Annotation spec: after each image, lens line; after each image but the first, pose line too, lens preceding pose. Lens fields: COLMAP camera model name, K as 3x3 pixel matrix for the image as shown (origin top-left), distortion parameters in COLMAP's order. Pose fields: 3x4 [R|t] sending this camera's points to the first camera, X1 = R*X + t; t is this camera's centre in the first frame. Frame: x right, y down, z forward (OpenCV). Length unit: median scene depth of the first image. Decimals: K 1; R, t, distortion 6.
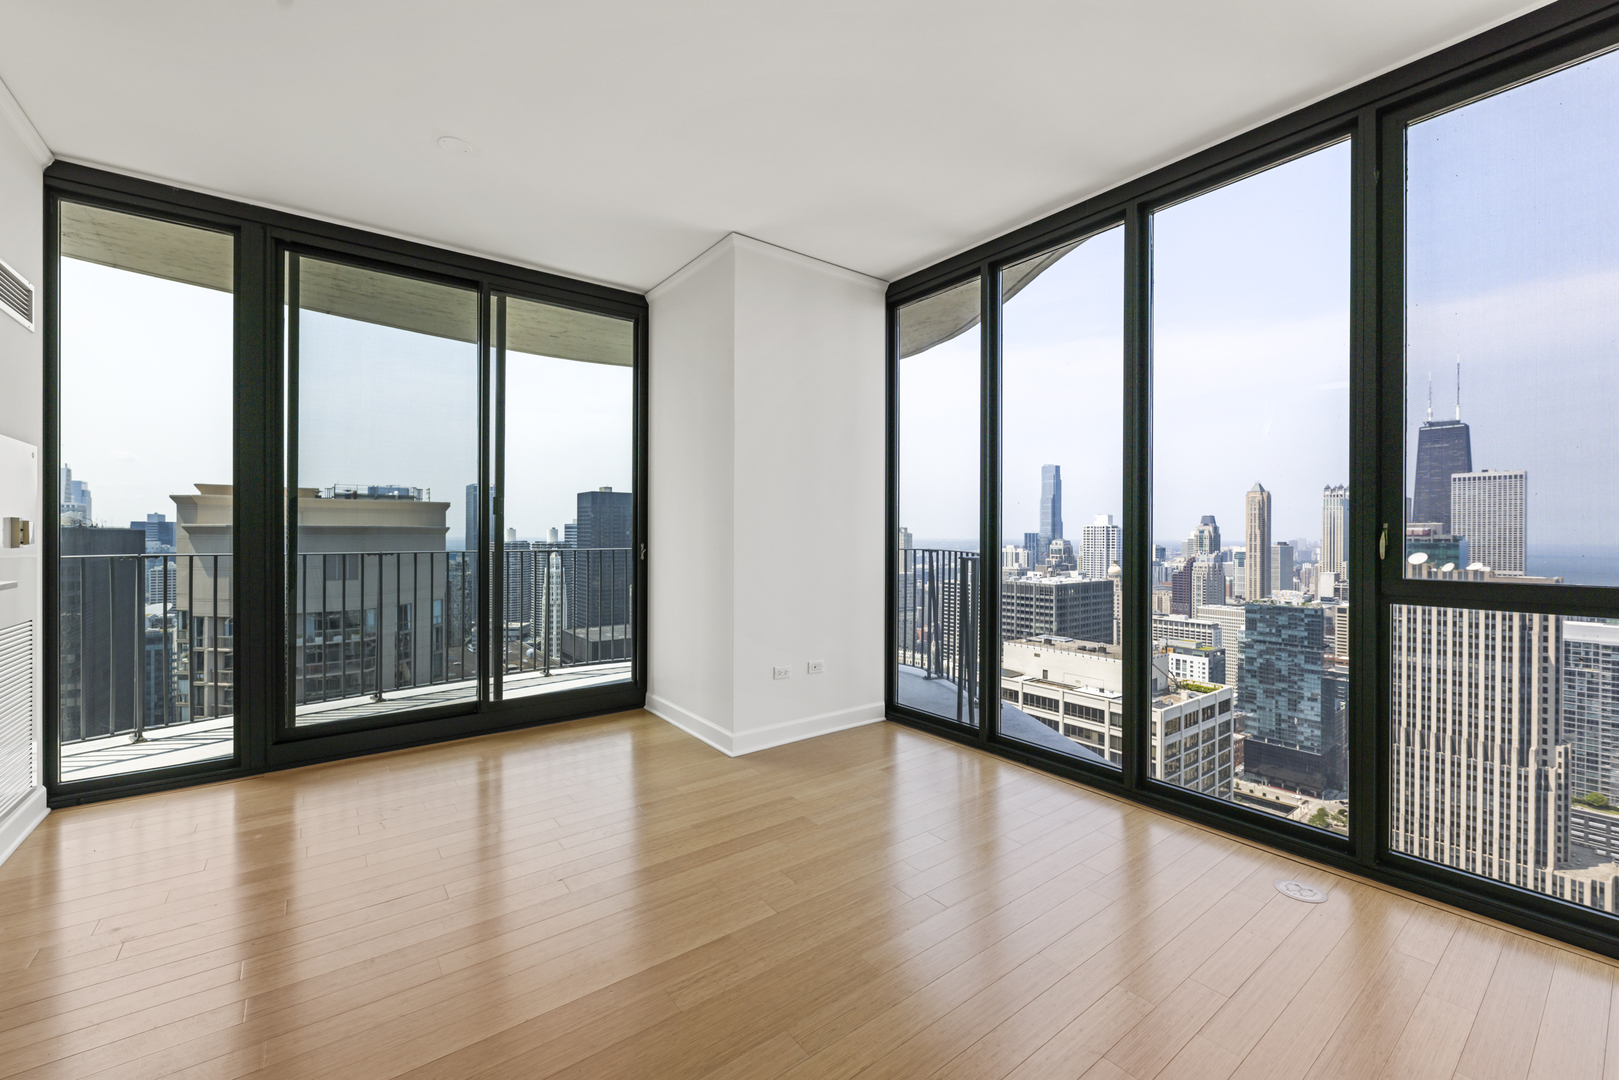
lens RADIAL K [[650.0, 0, 802.8], [0, 650.0, 536.0], [0, 0, 1]] dist [0.005521, -0.003541]
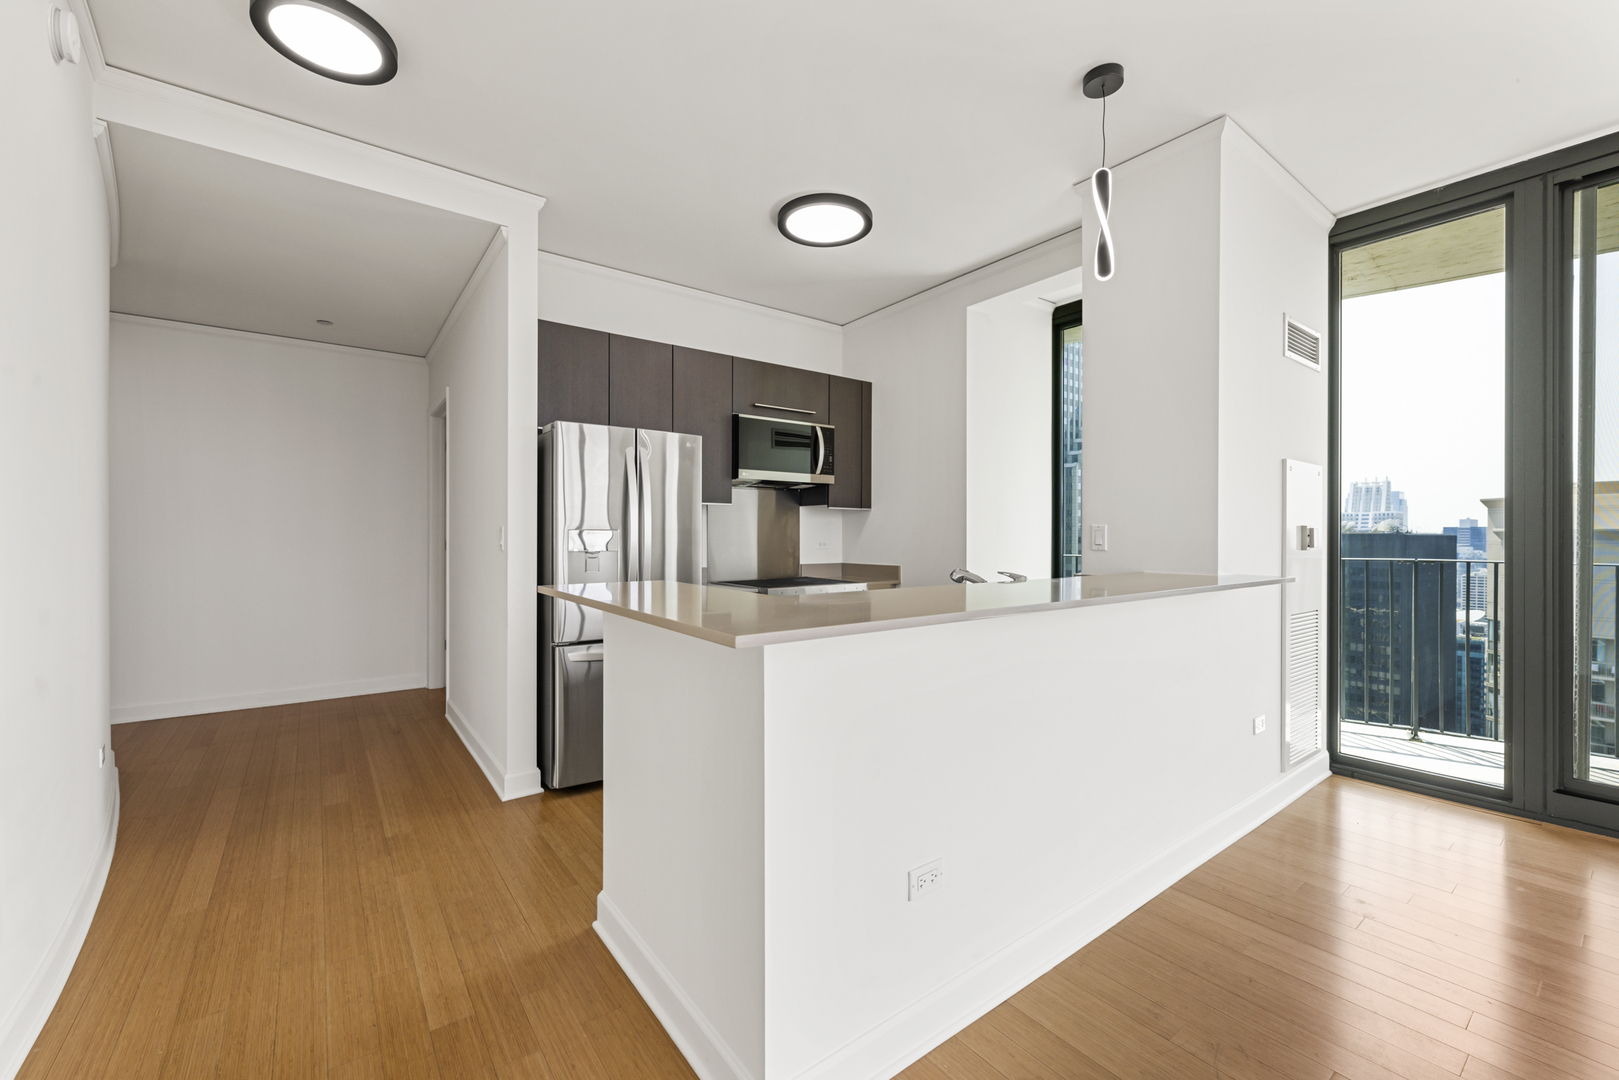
lens RADIAL K [[650.0, 0, 802.6], [0, 650.0, 537.8], [0, 0, 1]] dist [0.005521, -0.003541]
pose [[-0.007672, -0.000467, -0.999970, 0.019901], [-0.005102, 0.999987, -0.000427, -0.000056], [0.999958, 0.005099, -0.007674, 0.031240]]
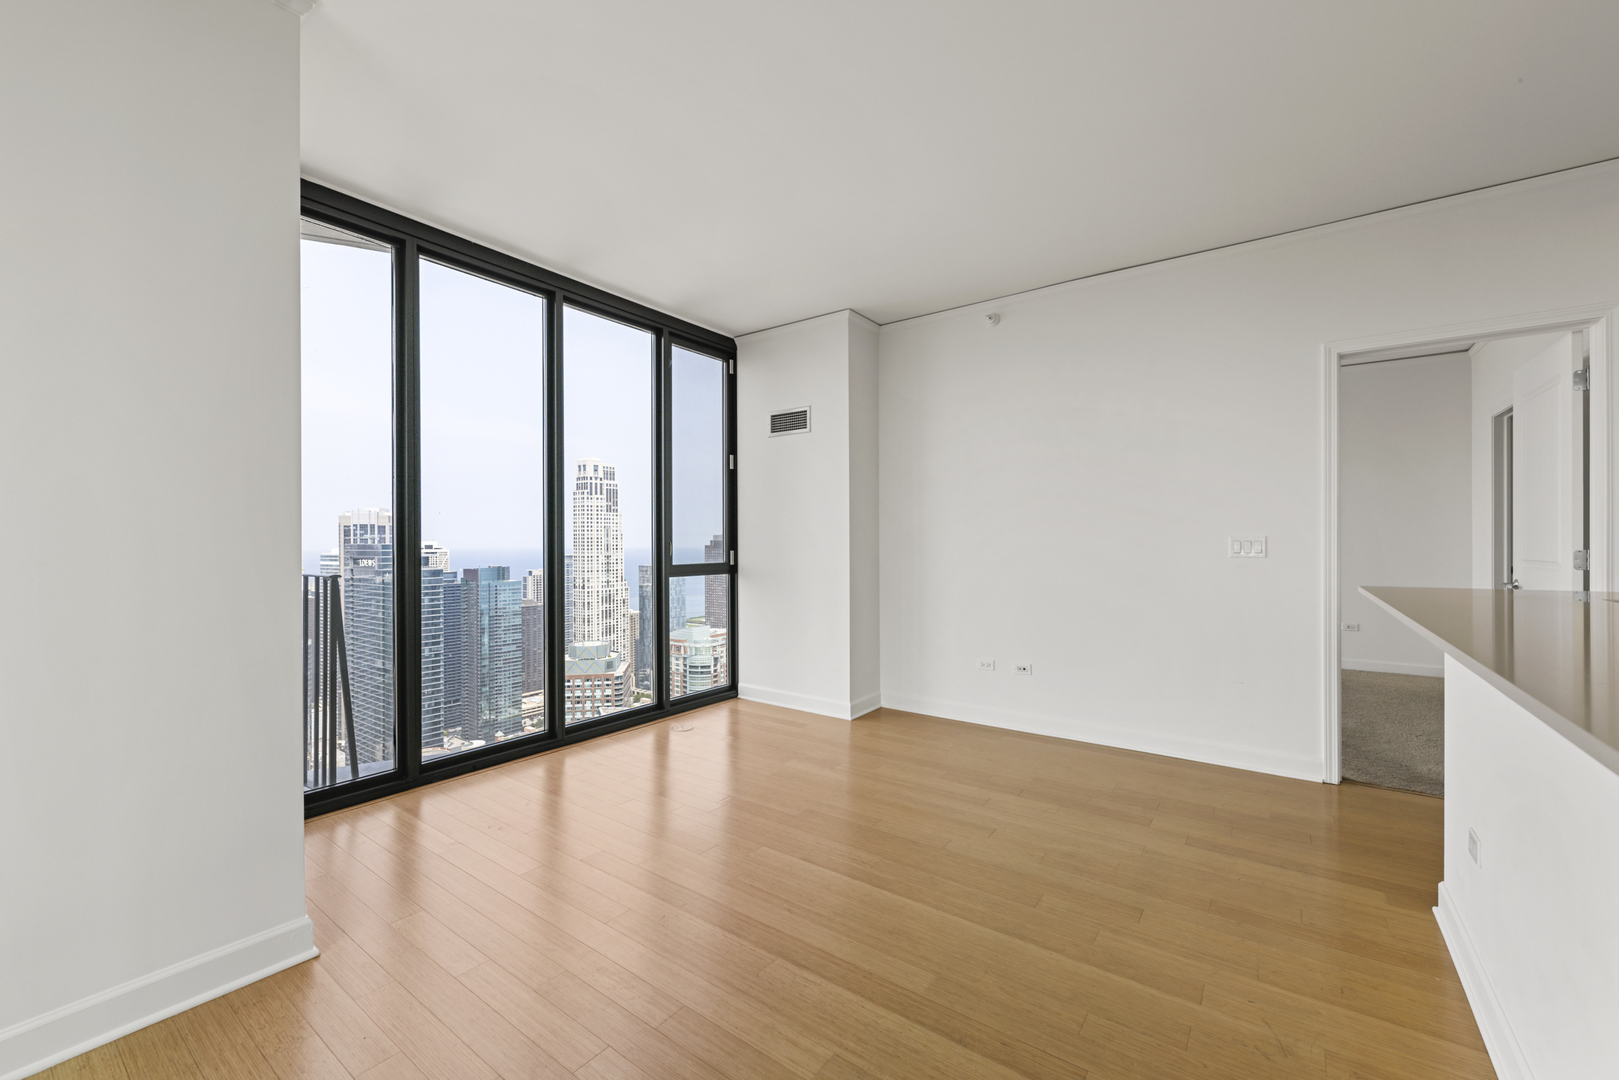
lens RADIAL K [[650.0, 0, 810.3], [0, 650.0, 539.0], [0, 0, 1]] dist [0.005521, -0.003541]
pose [[-0.284613, -0.001014, 0.958642, -0.611778], [0.005868, 0.999979, 0.002800, -0.009126], [-0.958625, 0.006423, -0.284601, 0.611175]]
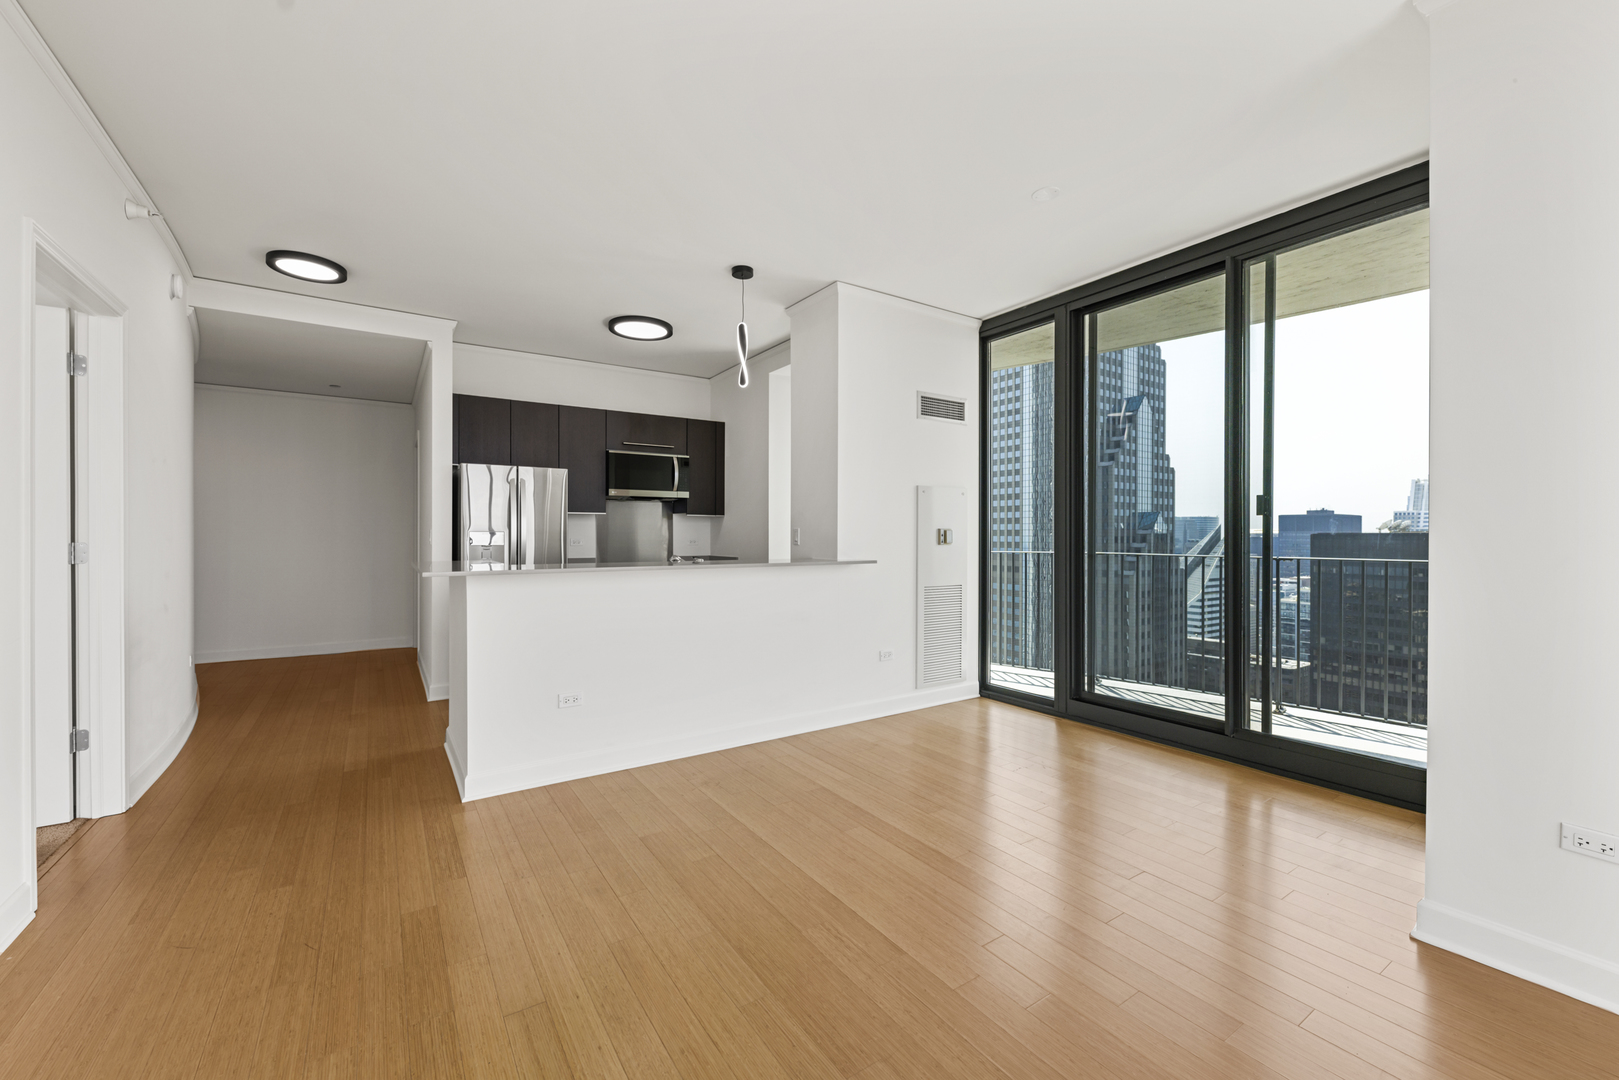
lens RADIAL K [[650.0, 0, 808.9], [0, 650.0, 536.5], [0, 0, 1]] dist [0.005521, -0.003541]
pose [[-0.060520, -0.001555, -0.998166, 0.391107], [-0.005140, 0.999986, -0.001246, -0.001194], [0.998154, 0.005056, -0.060528, 0.416013]]
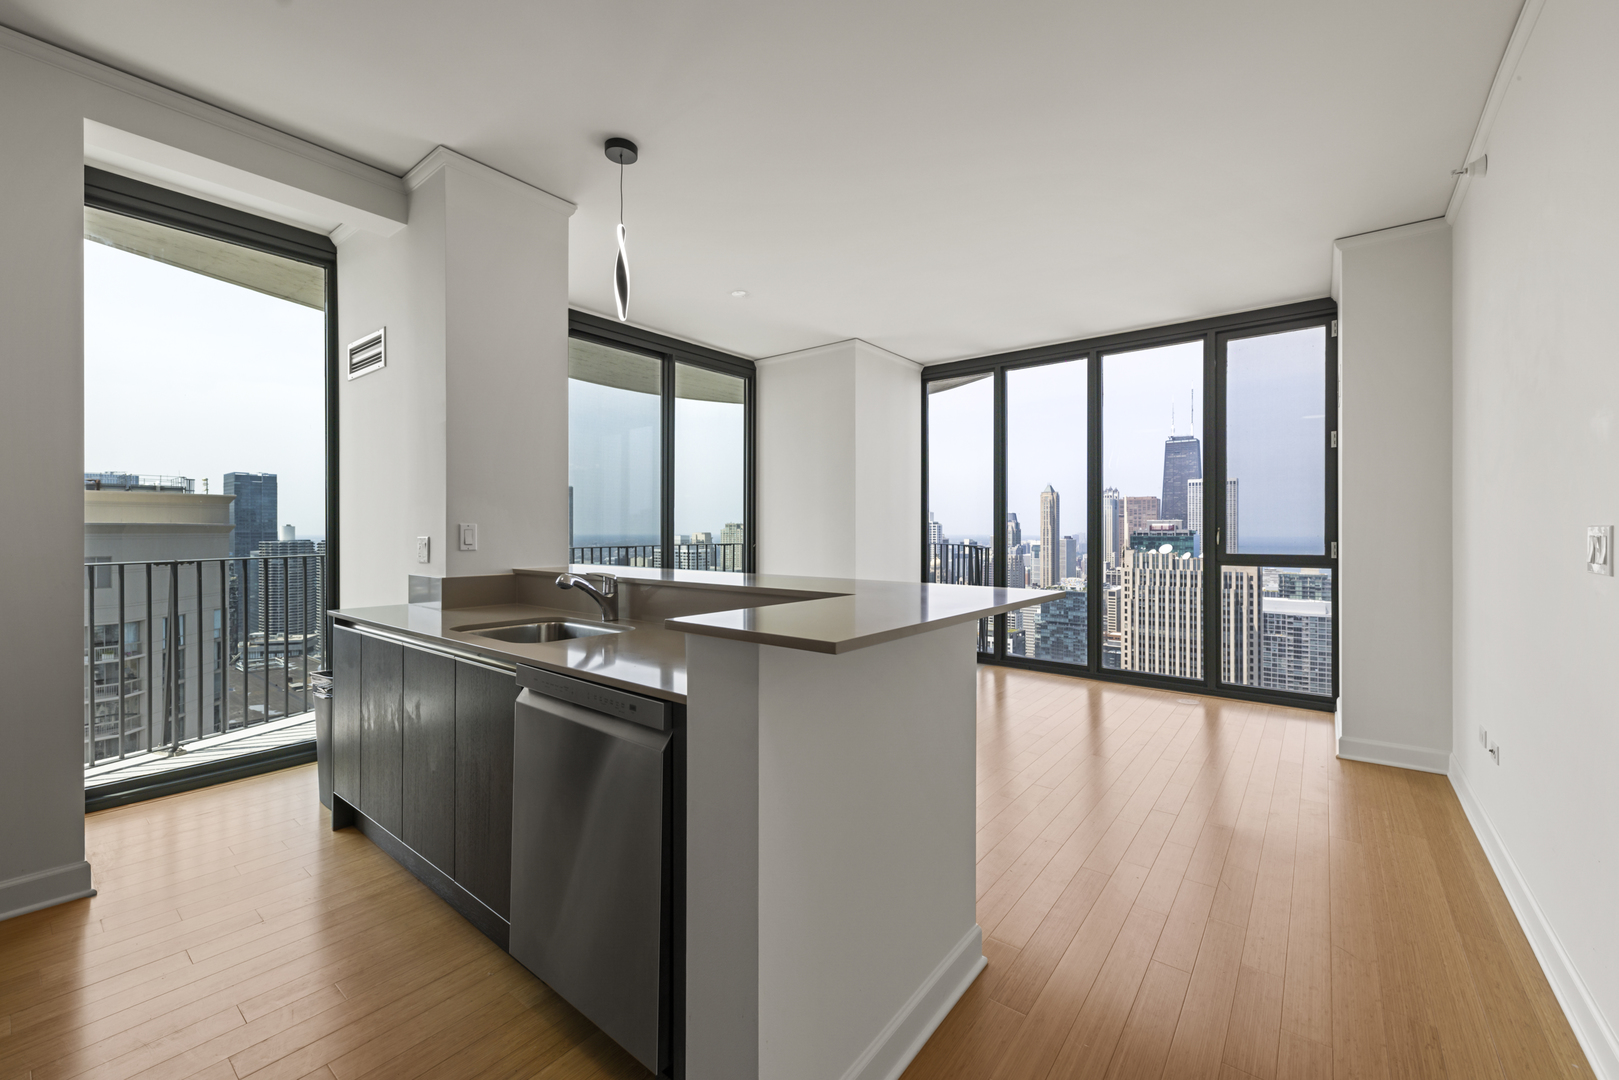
lens RADIAL K [[650.0, 0, 803.5], [0, 650.0, 527.9], [0, 0, 1]] dist [0.005521, -0.003541]
pose [[0.968836, -0.002703, 0.247689, -0.495178], [0.004396, 0.999971, -0.006283, -0.005456], [-0.247665, 0.007176, 0.968819, -0.375033]]
